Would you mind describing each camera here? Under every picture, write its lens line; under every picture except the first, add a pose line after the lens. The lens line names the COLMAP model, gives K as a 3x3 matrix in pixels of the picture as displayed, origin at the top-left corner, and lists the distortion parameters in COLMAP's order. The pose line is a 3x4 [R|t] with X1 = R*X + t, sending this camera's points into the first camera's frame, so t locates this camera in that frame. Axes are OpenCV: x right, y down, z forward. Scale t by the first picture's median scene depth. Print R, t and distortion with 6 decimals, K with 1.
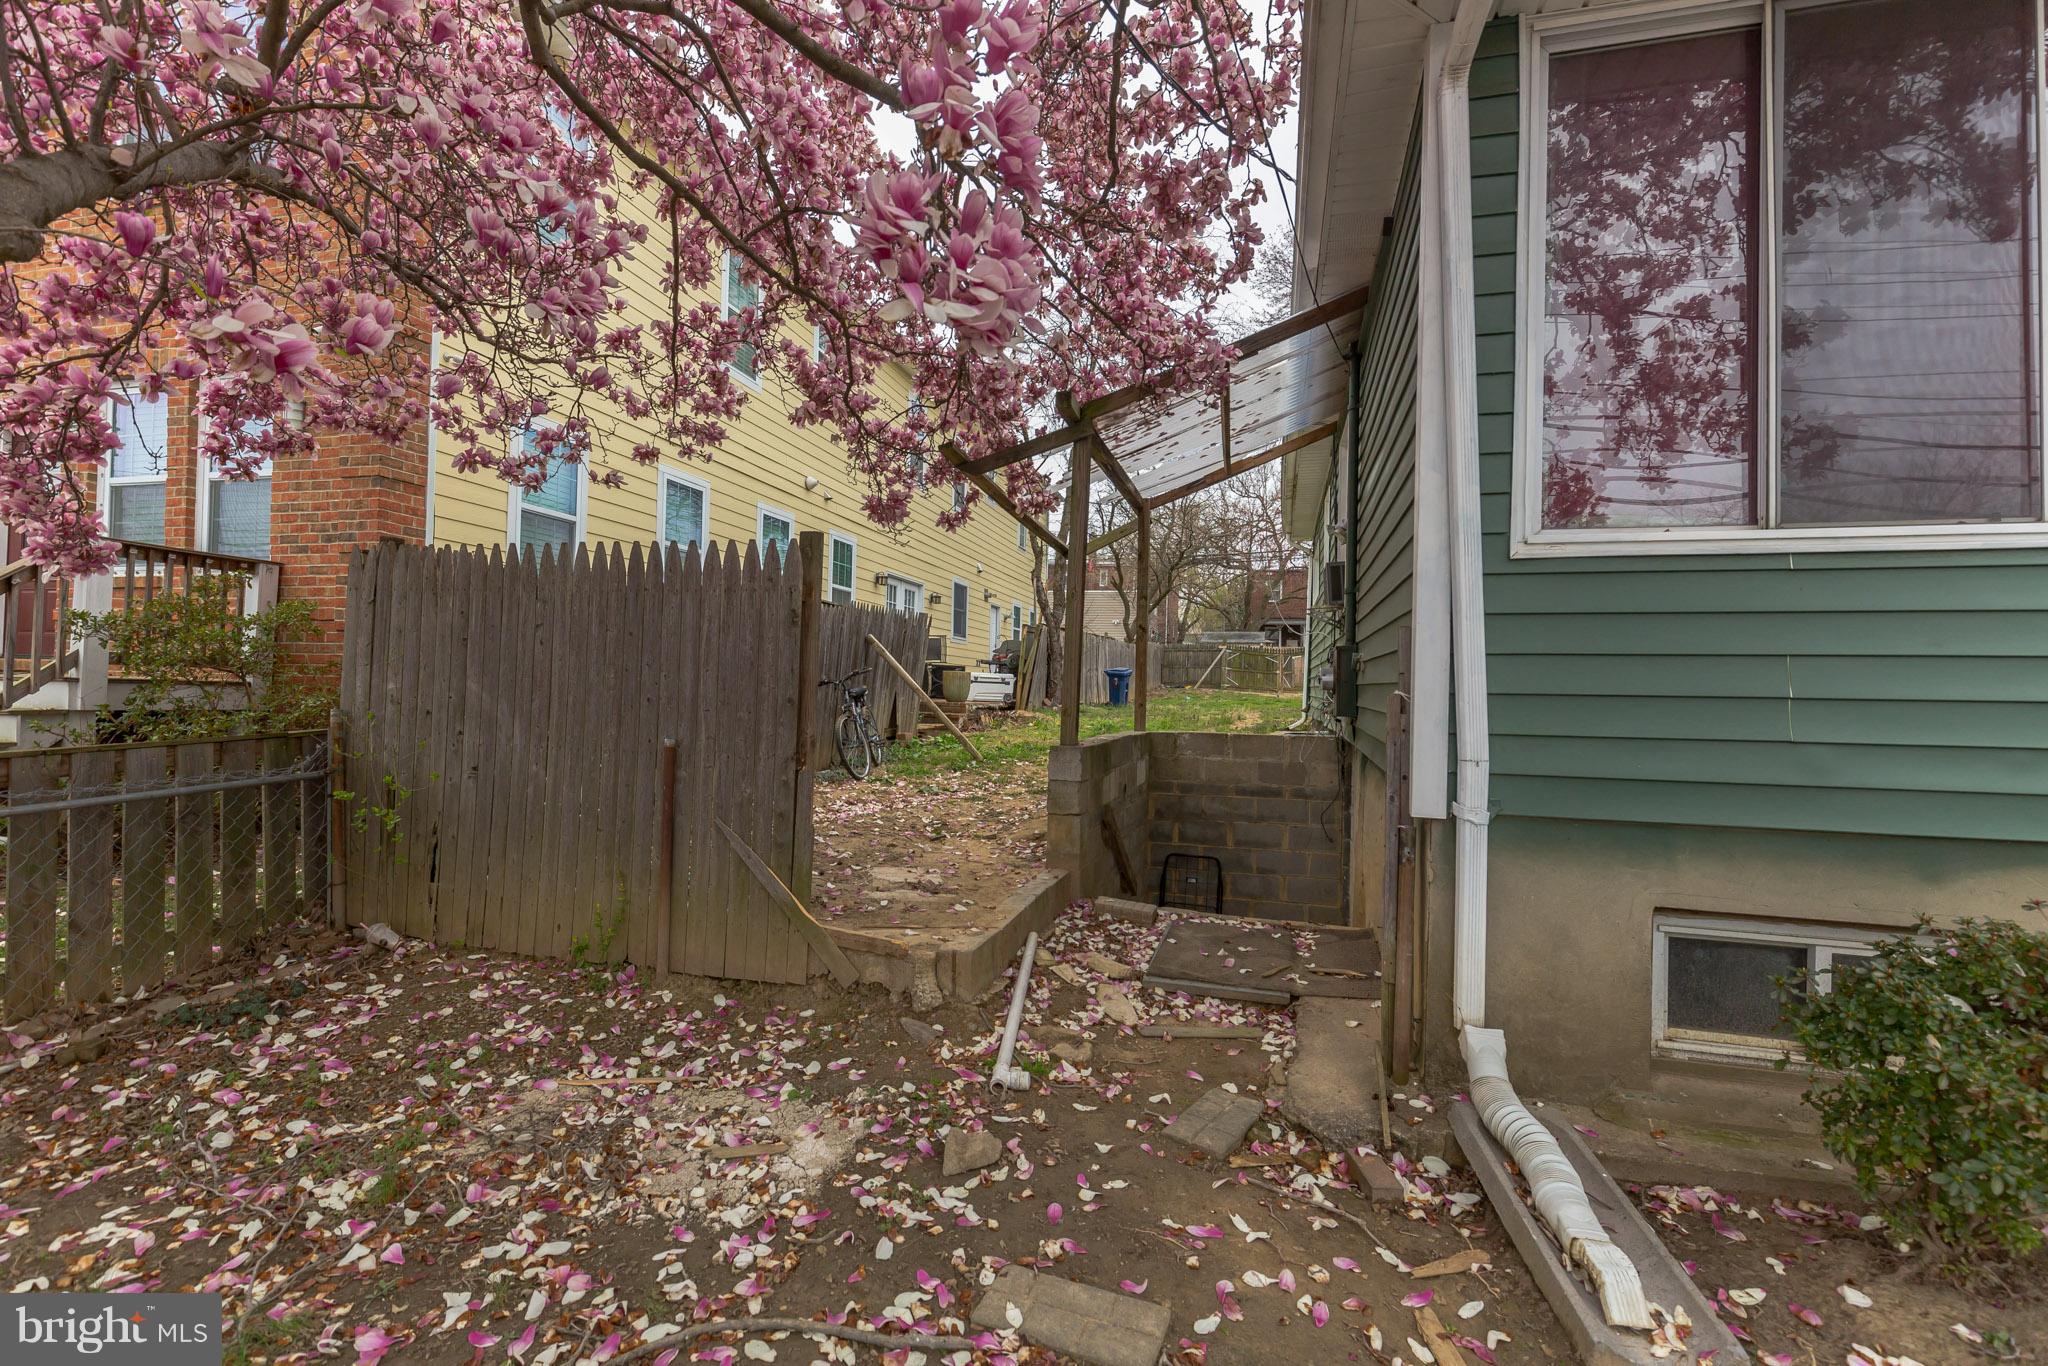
lens RADIAL K [[917.0, 0, 1025.0], [0, 917.0, 679.8], [0, 0, 1]] dist [0.007336, -0.001550]
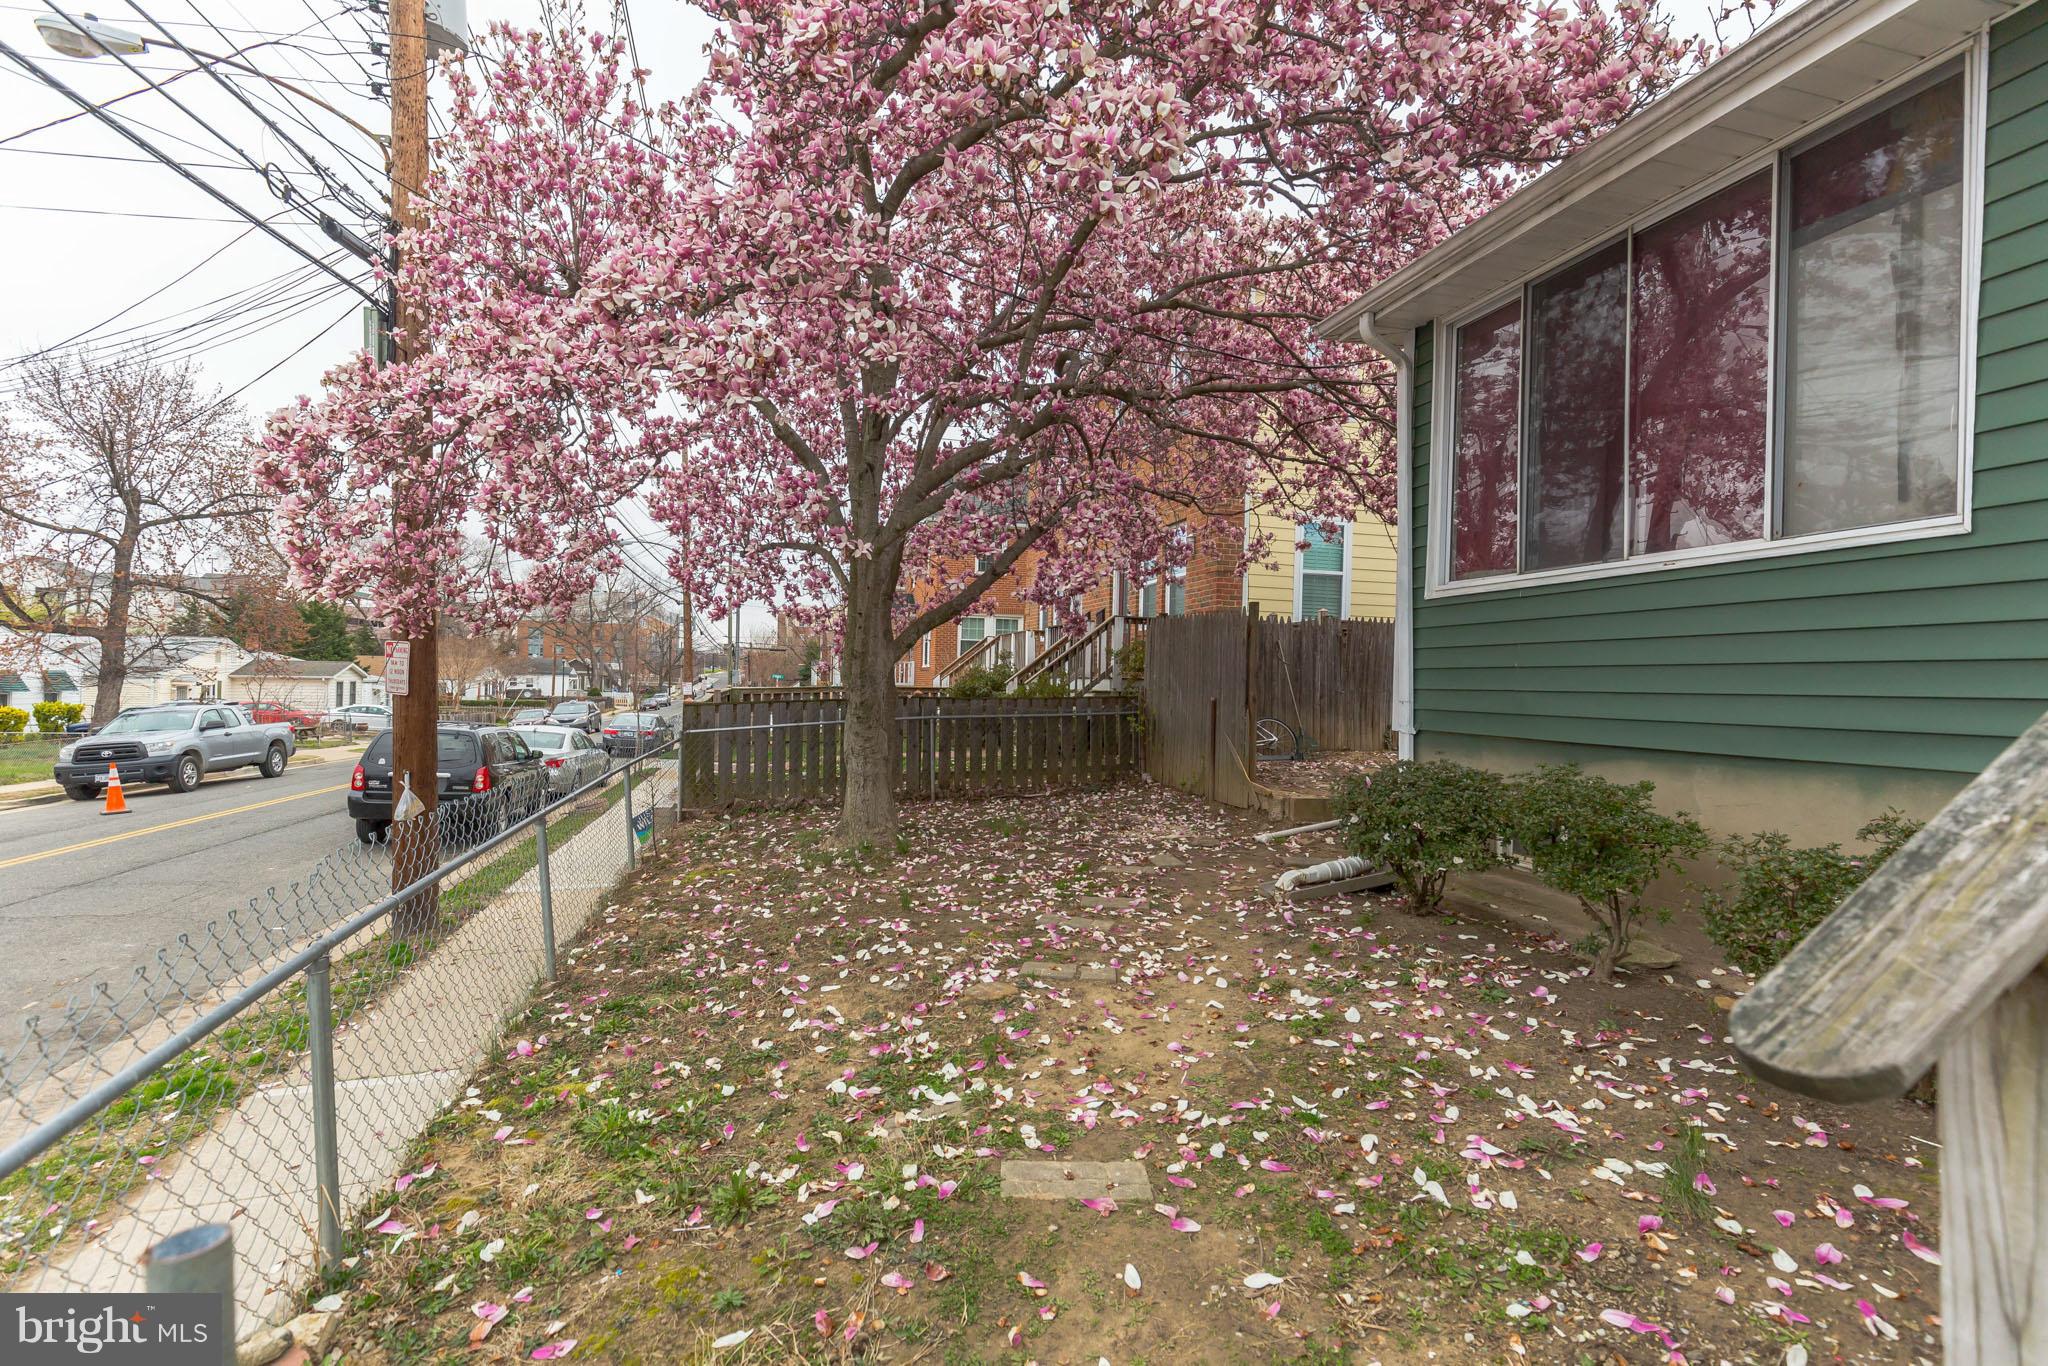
lens RADIAL K [[917.0, 0, 1025.0], [0, 917.0, 679.8], [0, 0, 1]] dist [0.007336, -0.001550]
pose [[0.507695, -0.023335, -0.861221, 2.237513], [0.020895, 0.999673, -0.014768, 0.078311], [0.861283, -0.010497, 0.508017, -1.047068]]
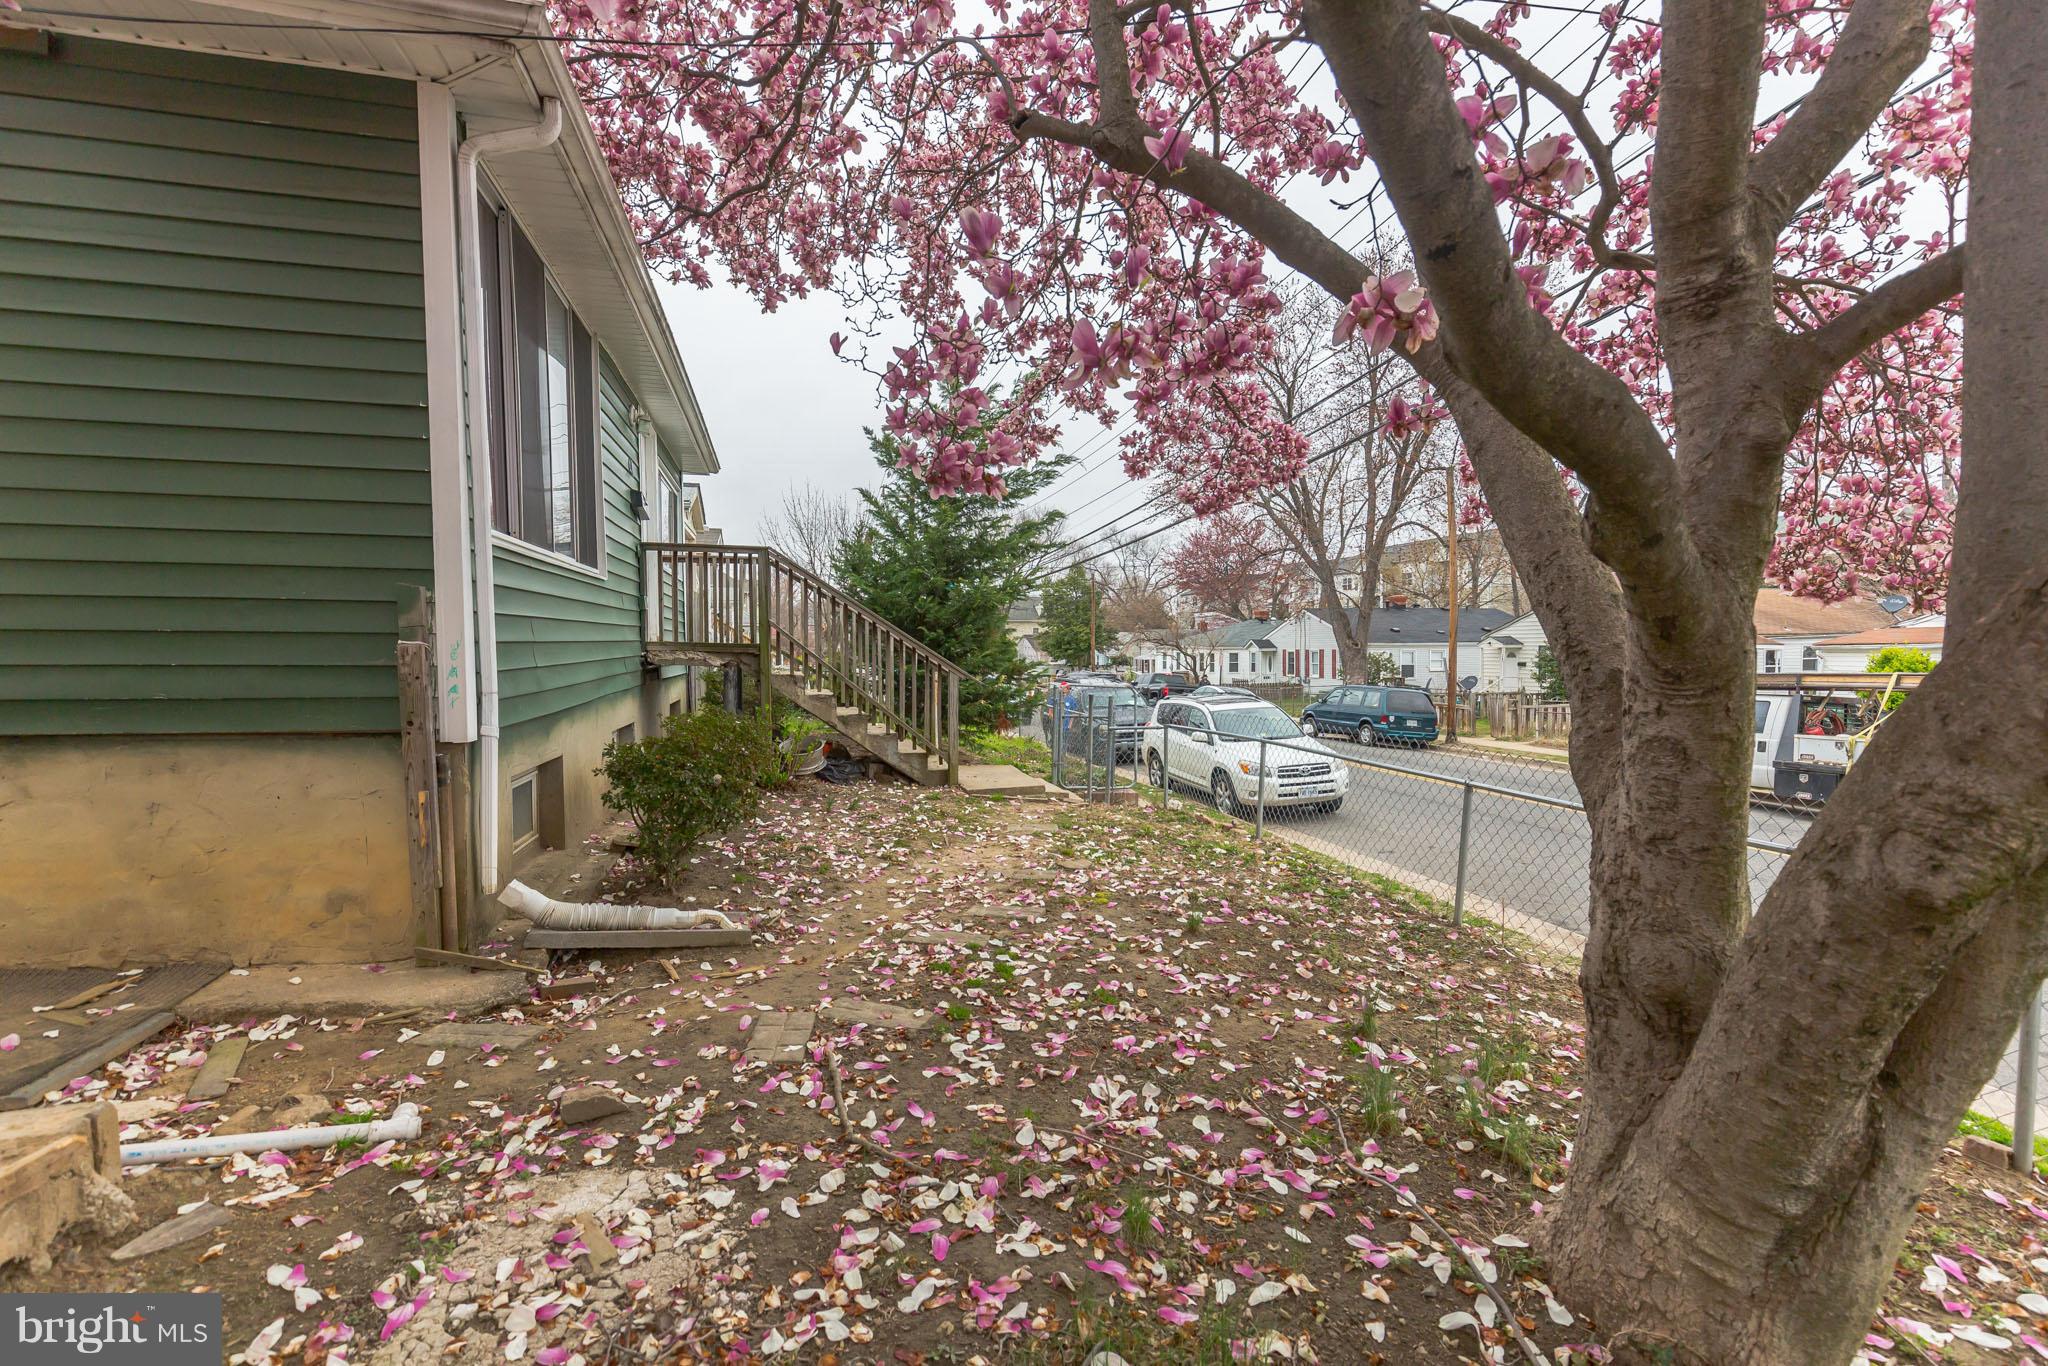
lens RADIAL K [[917.0, 0, 1025.0], [0, 917.0, 679.8], [0, 0, 1]] dist [0.007336, -0.001550]
pose [[-0.484435, -0.055481, 0.873066, -1.024718], [-0.016895, 0.998394, 0.054071, -0.013274], [-0.874664, 0.011444, -0.484595, 0.946520]]
